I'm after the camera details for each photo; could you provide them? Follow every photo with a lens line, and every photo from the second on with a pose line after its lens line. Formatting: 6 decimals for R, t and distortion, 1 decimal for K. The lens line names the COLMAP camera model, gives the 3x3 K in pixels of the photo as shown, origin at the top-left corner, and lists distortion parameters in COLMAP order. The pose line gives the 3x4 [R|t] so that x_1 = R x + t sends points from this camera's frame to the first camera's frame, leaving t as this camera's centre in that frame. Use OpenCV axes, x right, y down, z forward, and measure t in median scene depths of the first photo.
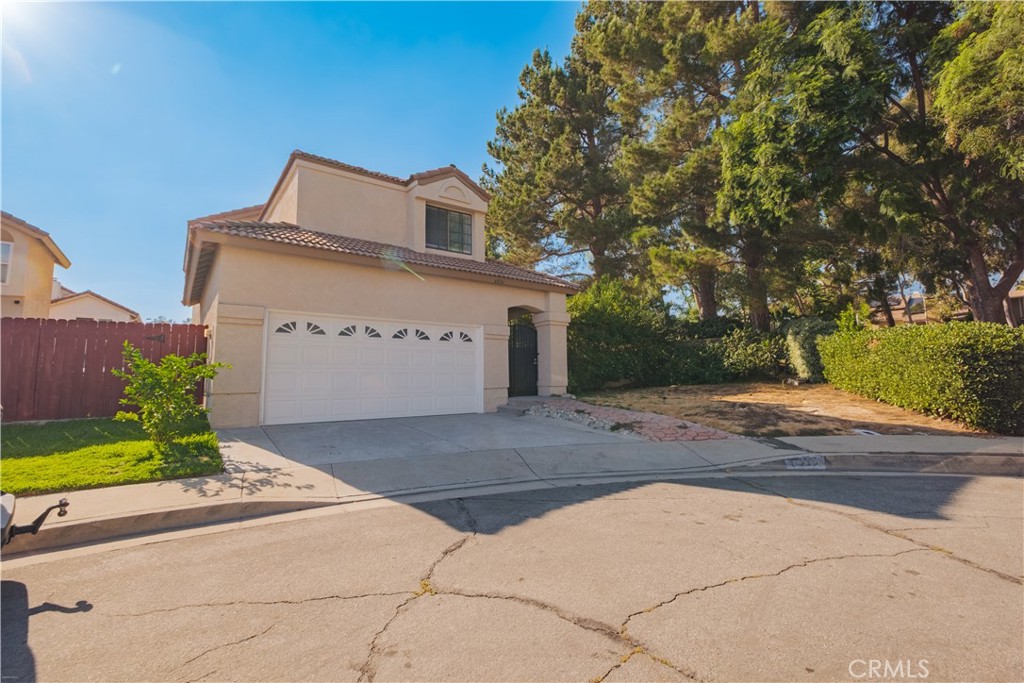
lens RADIAL K [[452.8, 0, 505.0], [0, 452.8, 335.2], [0, 0, 1]] dist [0.000144, 0.000195]
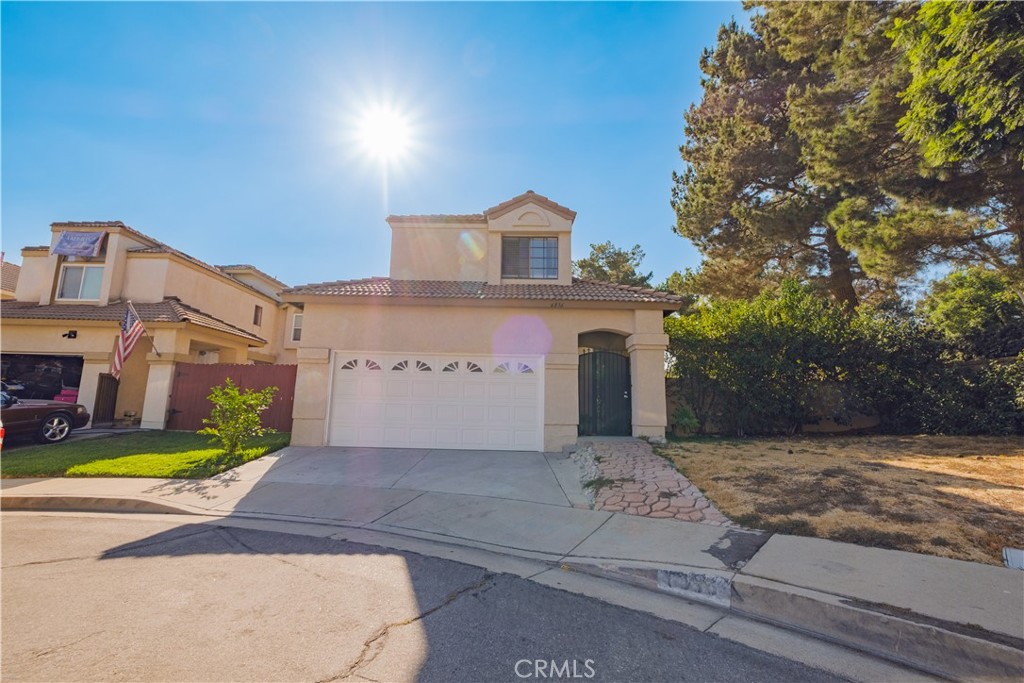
lens RADIAL K [[452.8, 0, 505.0], [0, 452.8, 335.2], [0, 0, 1]] dist [0.000144, 0.000195]
pose [[0.801142, -0.072288, -0.594092, 0.416156], [0.029314, 0.996227, -0.081689, 0.011412], [0.597756, 0.048030, 0.800238, 0.211664]]
